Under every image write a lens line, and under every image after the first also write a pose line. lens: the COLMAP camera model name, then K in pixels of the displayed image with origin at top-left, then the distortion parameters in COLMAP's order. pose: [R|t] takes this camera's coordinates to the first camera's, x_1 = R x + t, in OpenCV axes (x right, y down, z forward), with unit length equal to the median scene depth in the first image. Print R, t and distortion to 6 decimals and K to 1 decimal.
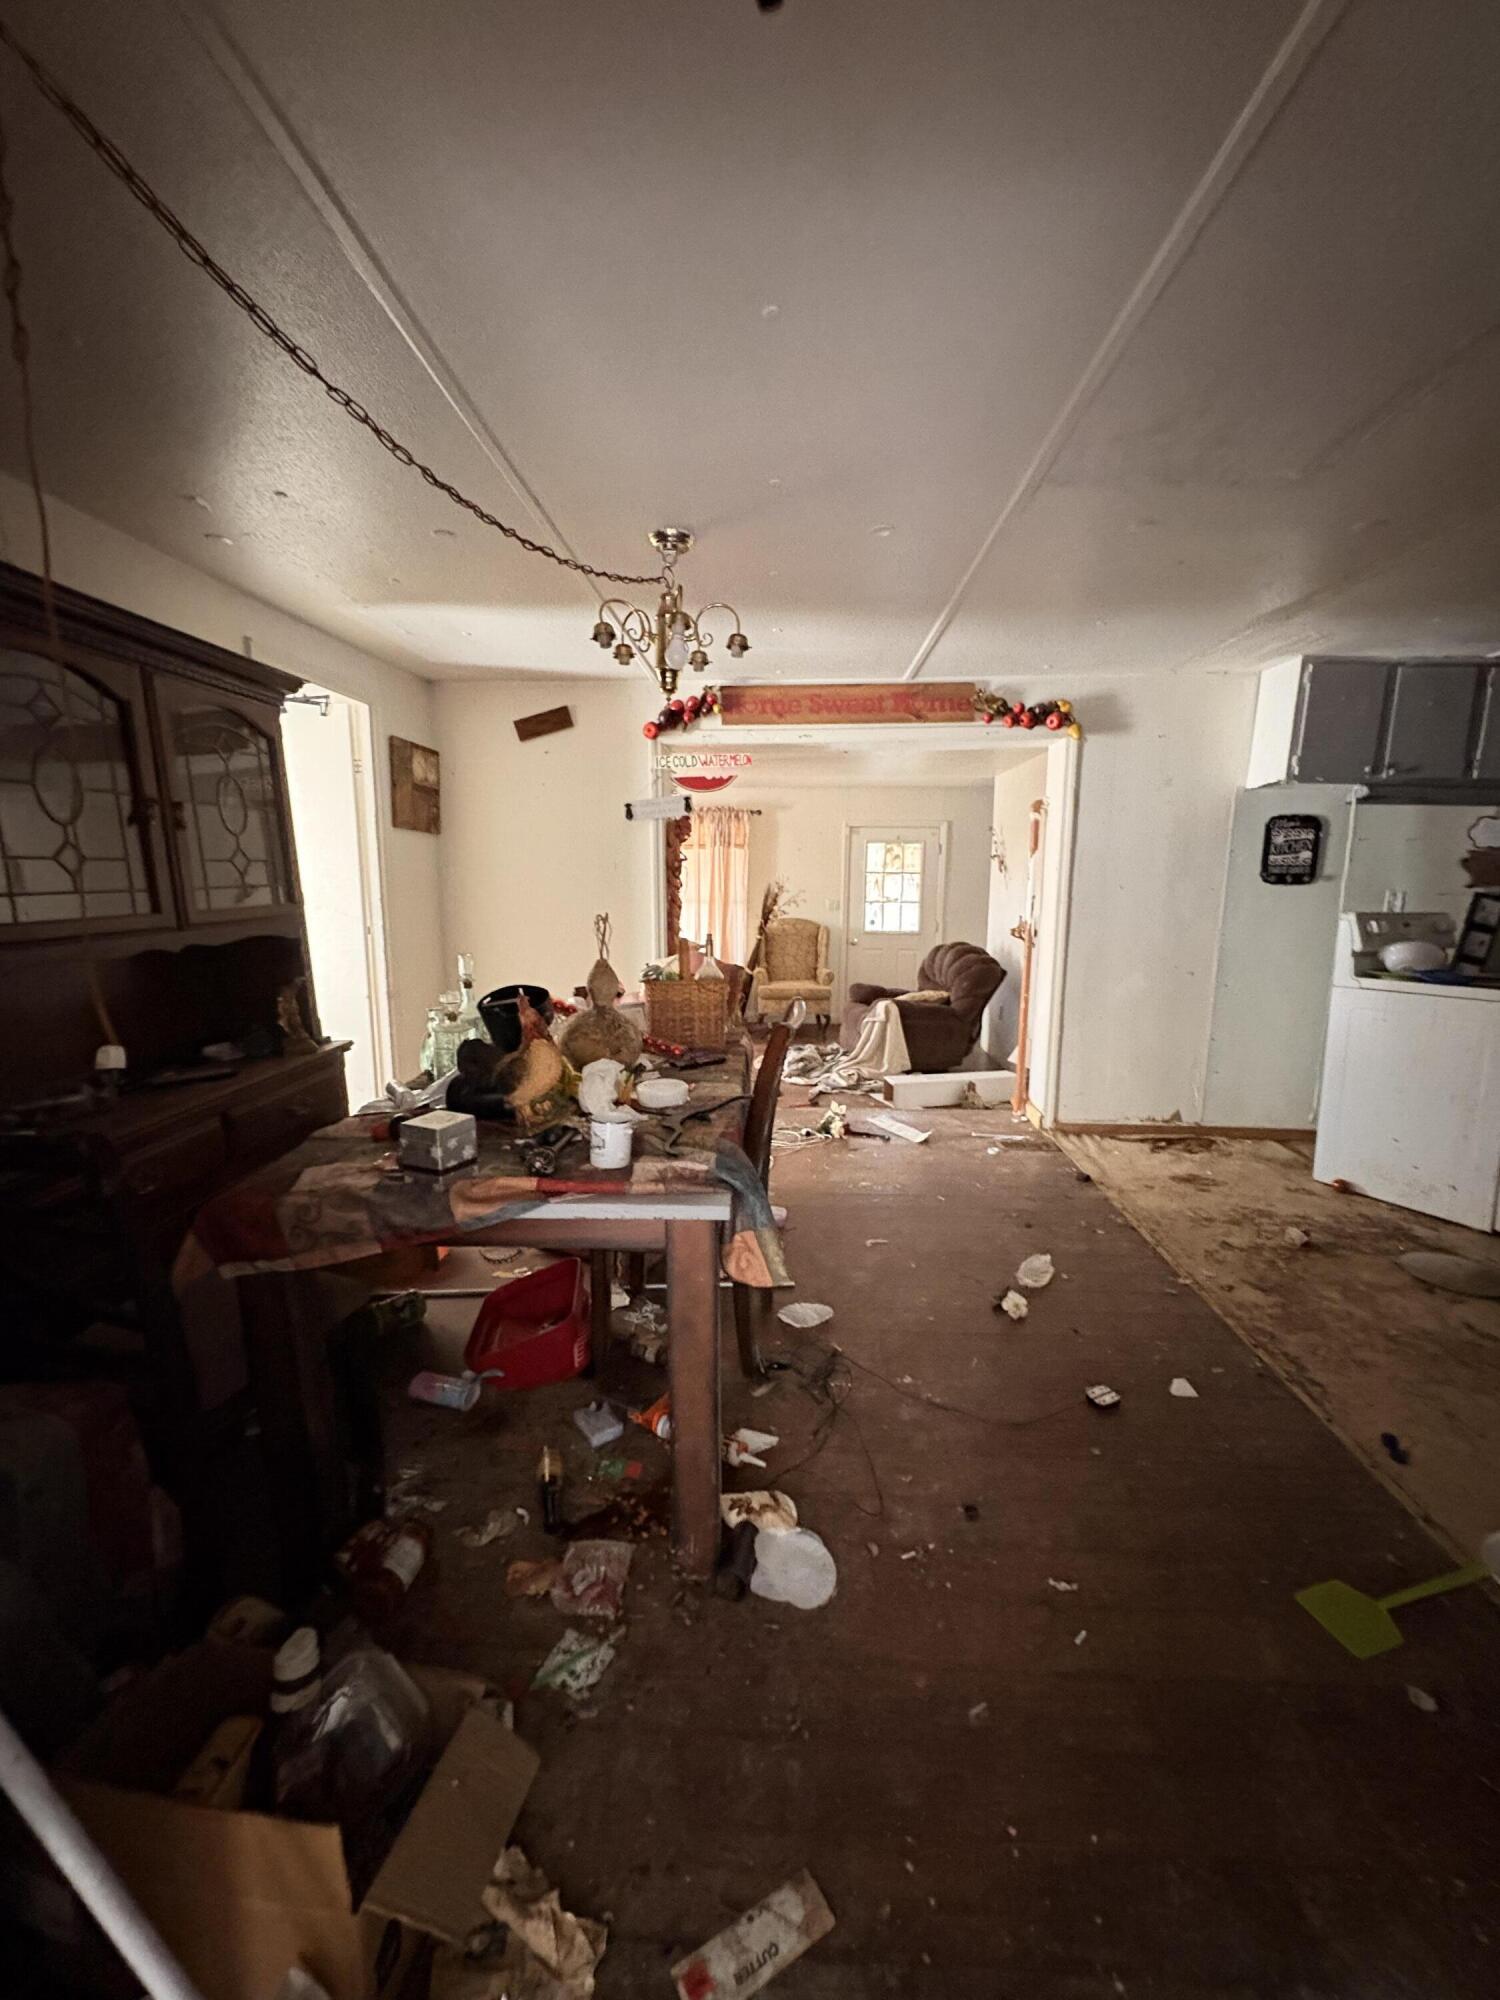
lens RADIAL K [[792.3, 0, 750.8], [0, 792.3, 999.5], [0, 0, 1]] dist [0.000003, -0.000371]
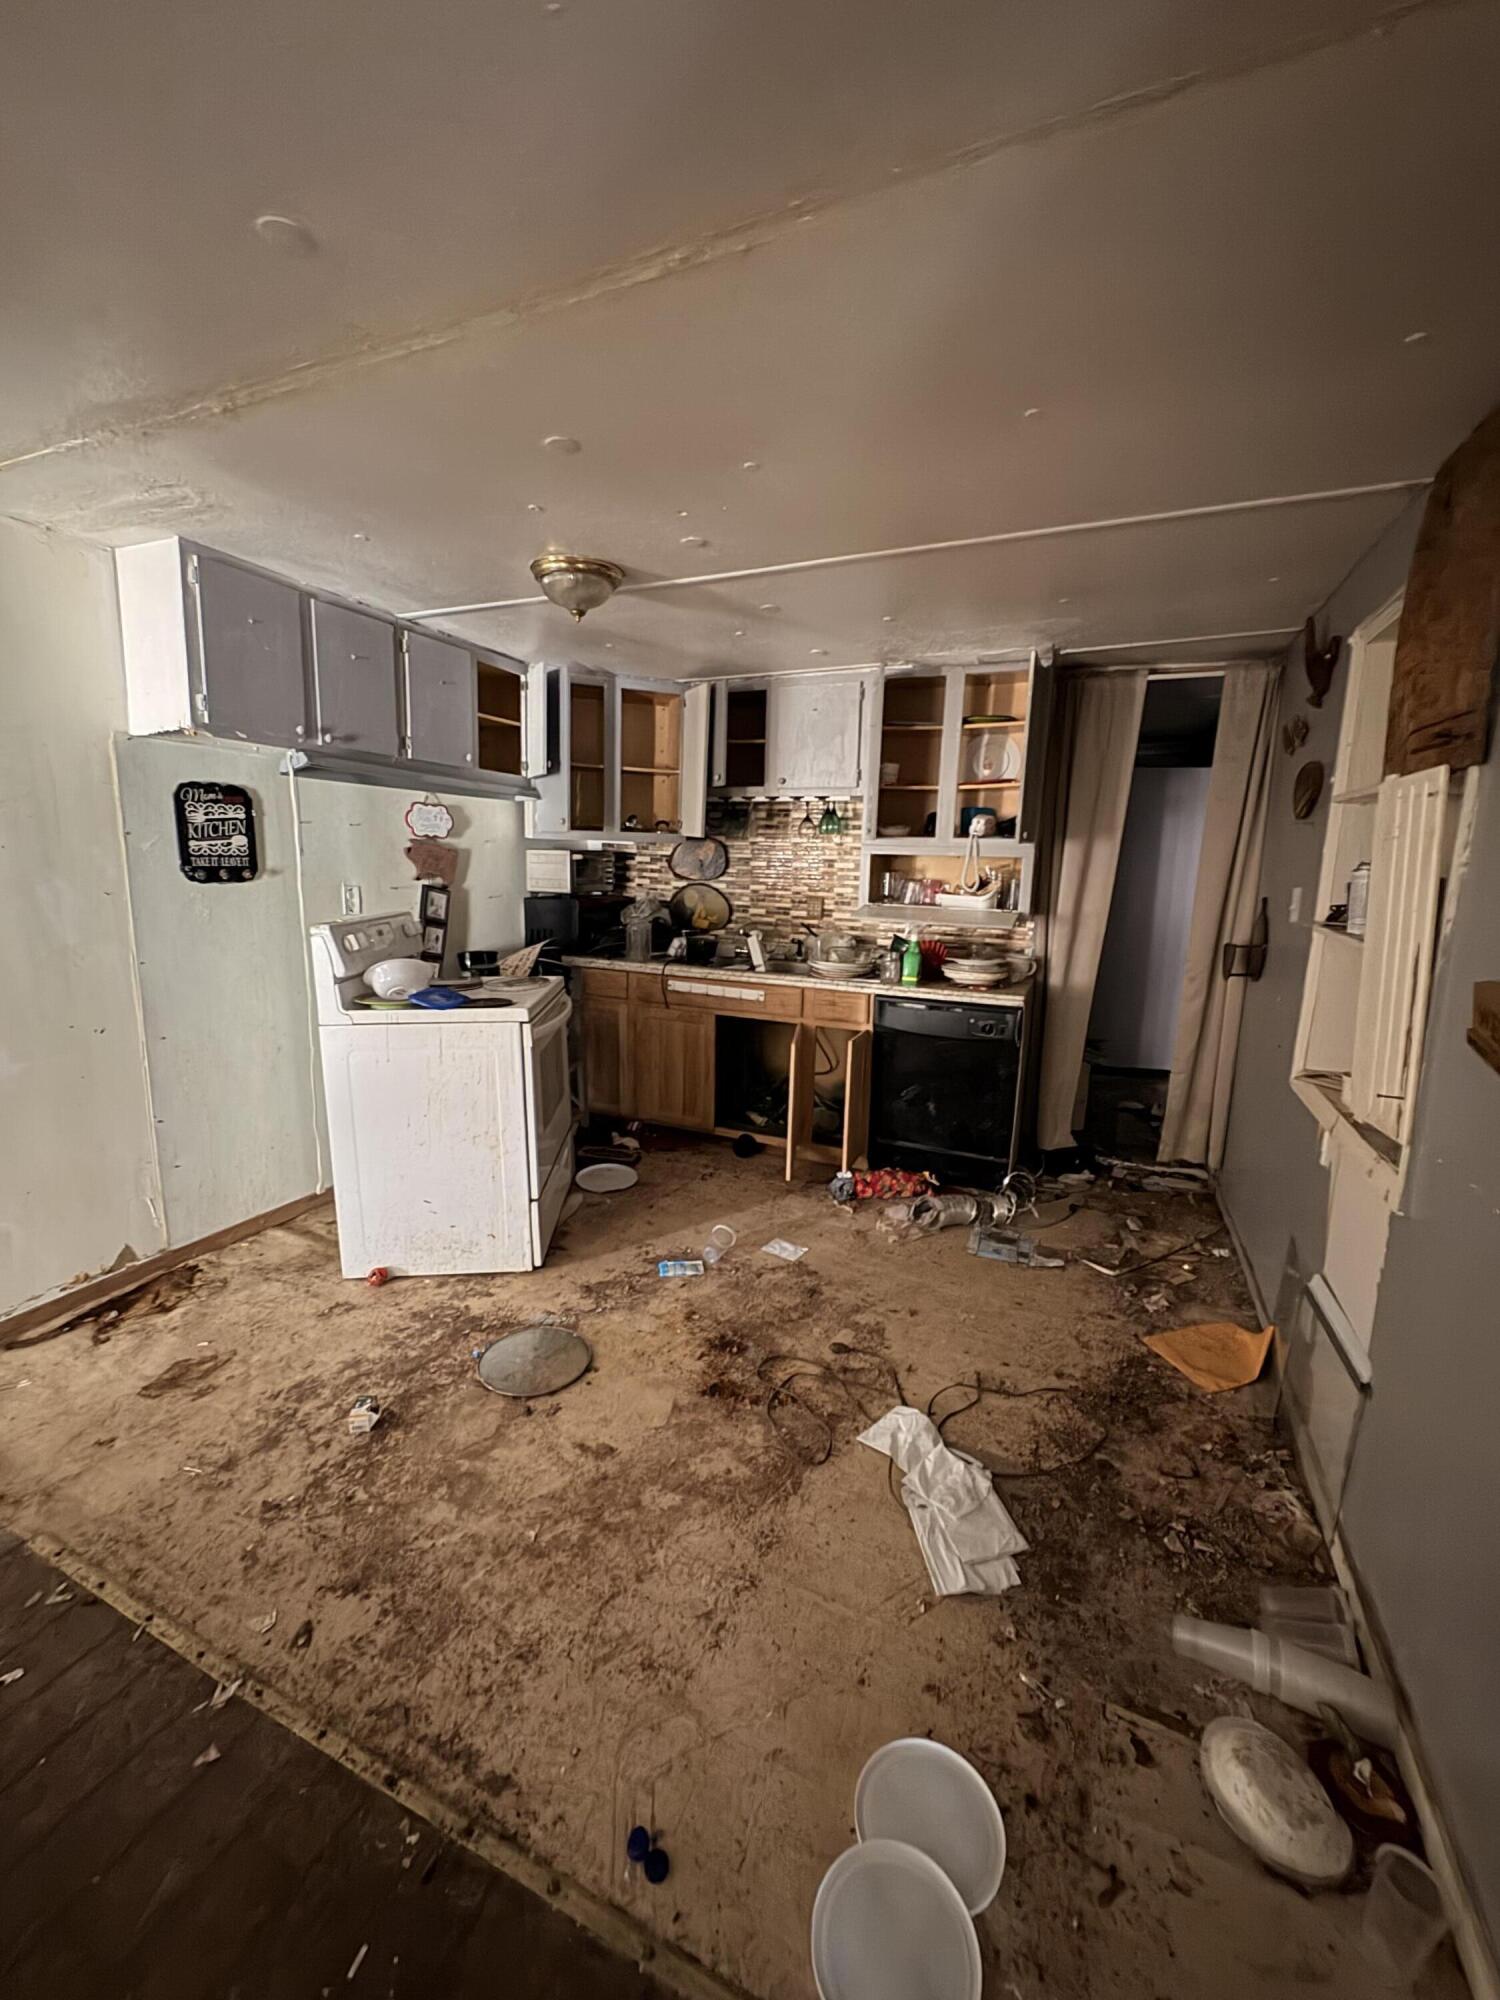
lens RADIAL K [[792.3, 0, 750.8], [0, 792.3, 999.5], [0, 0, 1]] dist [0.000003, -0.000371]
pose [[0.361546, -0.166171, 0.917427, 0.188368], [0.124176, 0.983805, 0.129258, -0.077736], [-0.924048, 0.067189, 0.376325, 0.316493]]
